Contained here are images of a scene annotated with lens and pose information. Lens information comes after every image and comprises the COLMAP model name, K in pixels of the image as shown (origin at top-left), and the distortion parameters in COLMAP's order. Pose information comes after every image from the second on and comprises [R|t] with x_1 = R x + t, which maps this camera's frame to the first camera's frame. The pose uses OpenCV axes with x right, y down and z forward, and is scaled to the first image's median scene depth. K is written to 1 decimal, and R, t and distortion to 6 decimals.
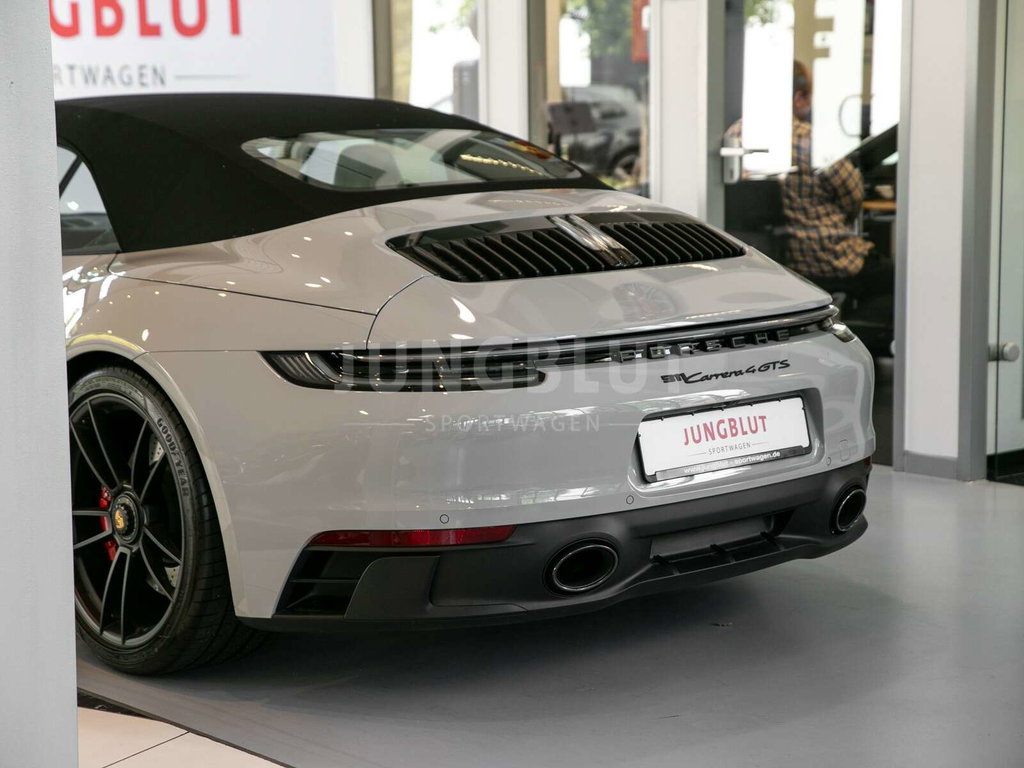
lens RADIAL K [[2169.4, 0, 509.8], [0, 2169.4, 378.8], [0, 0, 1]] dist [0.154257, 0.000000]
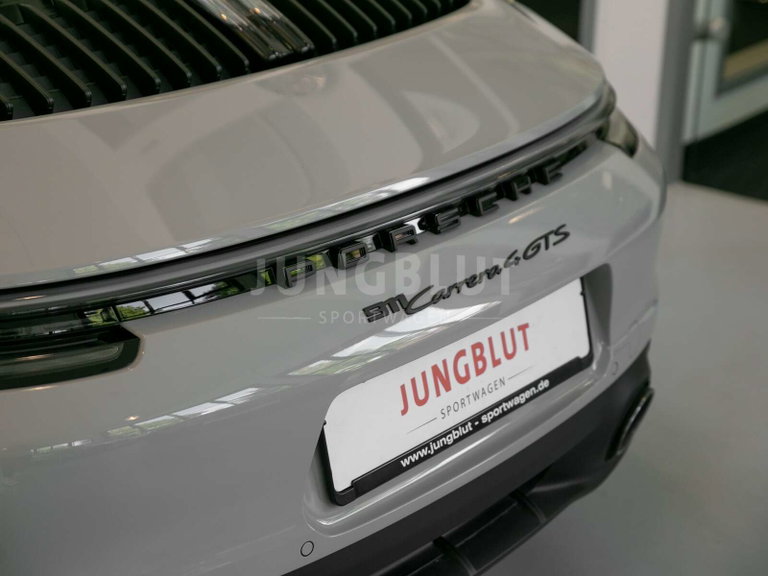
lens RADIAL K [[1627.0, 0, 384.8], [0, 1627.0, 288.3], [0, 0, 1]] dist [0.154257, 0.000000]
pose [[0.989737, -0.024871, 0.140721, 0.018094], [-0.009302, 0.971437, 0.237115, -0.096983], [-0.142599, -0.235990, 0.961236, 0.592361]]
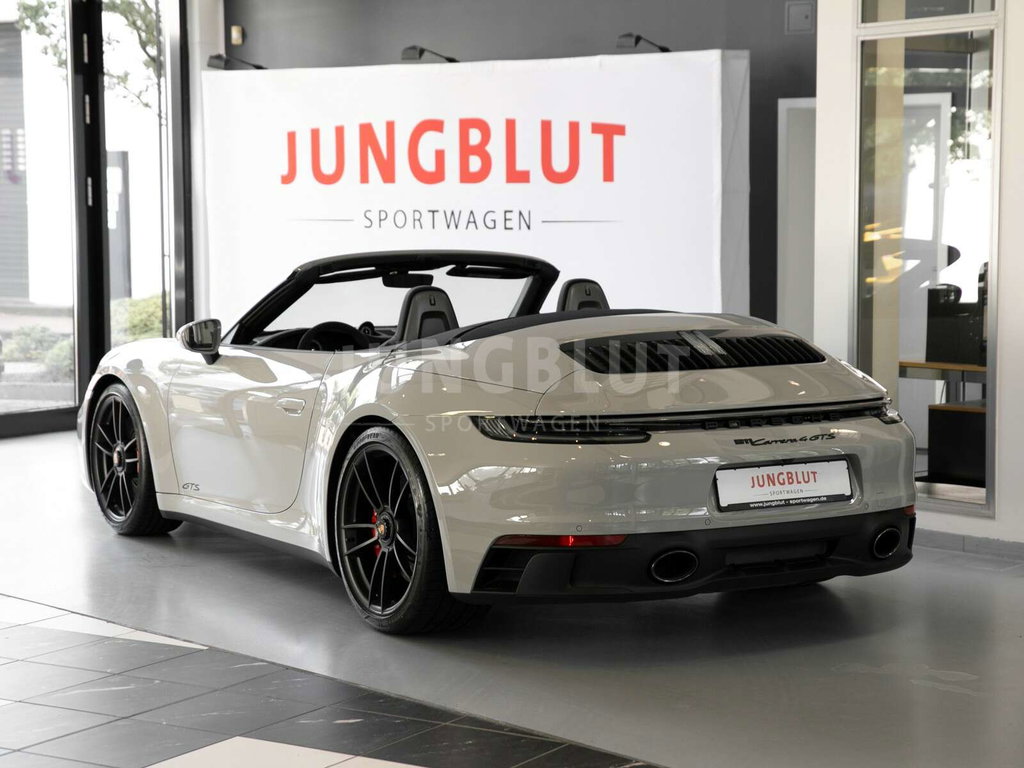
lens RADIAL K [[2026.3, 0, 513.1], [0, 2026.3, 388.5], [0, 0, 1]] dist [0.007218, 0.000000]
pose [[0.983791, 0.023167, -0.177815, 0.159428], [-0.032033, 0.998374, -0.047151, 0.032305], [0.176433, 0.052082, 0.982934, -0.364893]]
